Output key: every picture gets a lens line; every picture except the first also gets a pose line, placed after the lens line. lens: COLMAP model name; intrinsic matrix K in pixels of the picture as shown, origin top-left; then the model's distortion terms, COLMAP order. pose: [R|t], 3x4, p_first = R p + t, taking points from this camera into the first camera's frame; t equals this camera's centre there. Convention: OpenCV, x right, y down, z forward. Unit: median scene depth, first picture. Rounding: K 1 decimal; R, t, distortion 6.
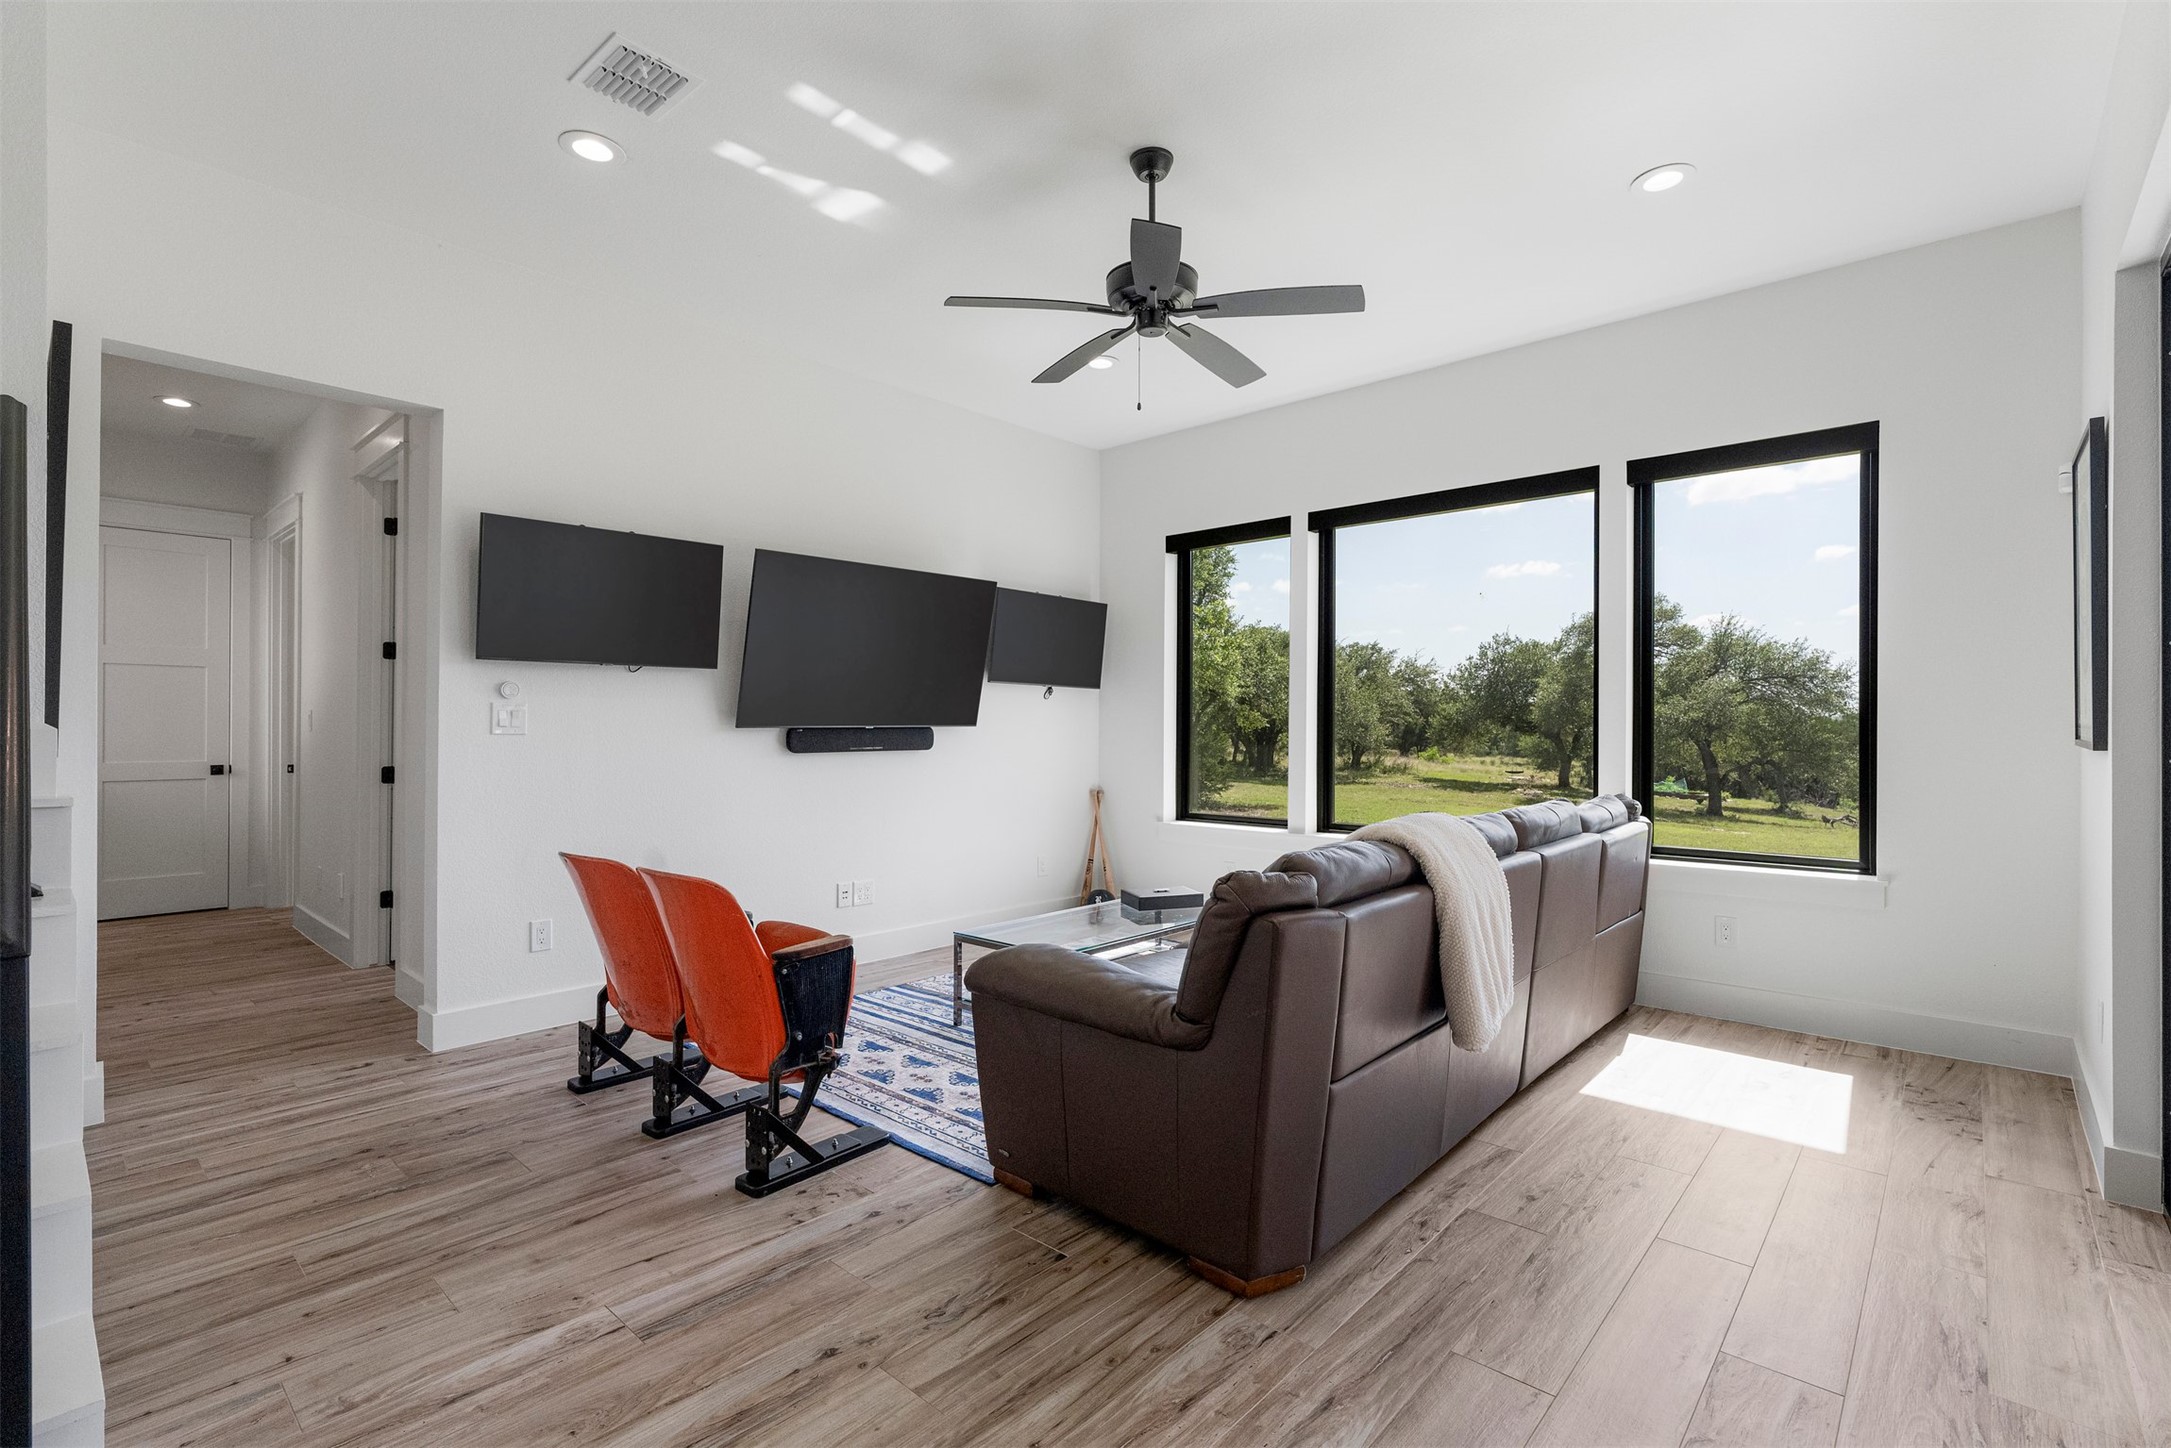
lens RADIAL K [[980.3, 0, 1085.5], [0, 980.3, 724.0], [0, 0, 1]] dist [-0.000980, -0.000084]
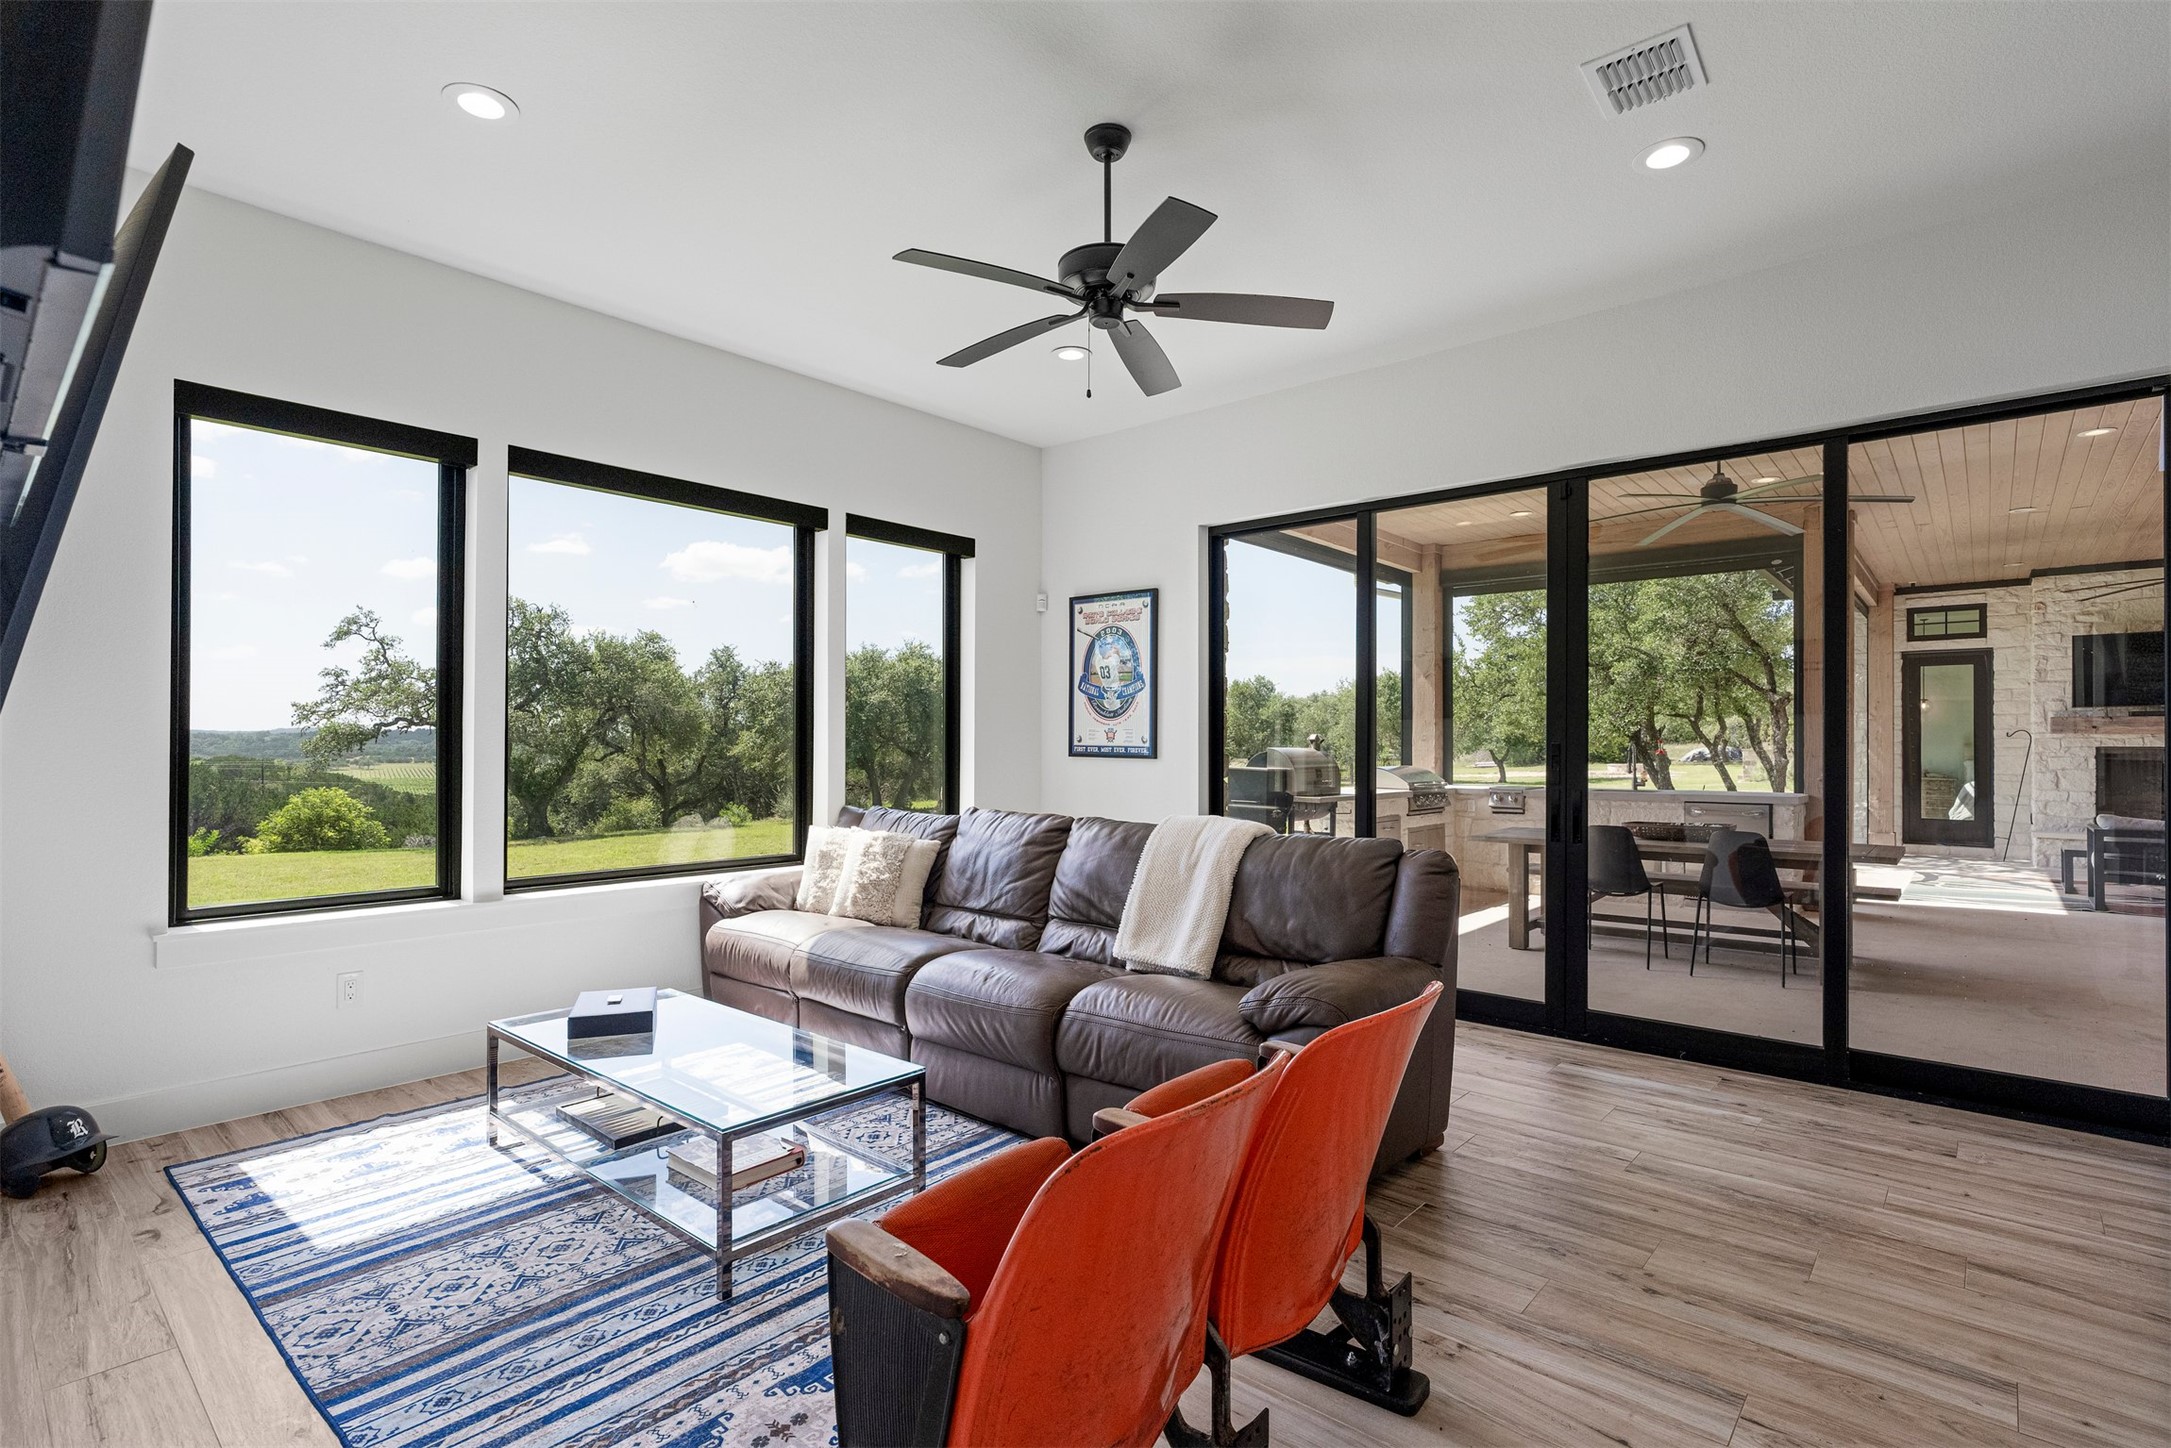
lens RADIAL K [[1037.4, 0, 1085.5], [0, 1037.4, 724.0], [0, 0, 1]] dist [0.013006, 0.000340]
pose [[-0.021405, 0.012905, 0.999688, -0.759687], [-0.015005, 0.999800, -0.013228, -0.006938], [-0.999658, -0.015284, -0.021207, 0.862465]]
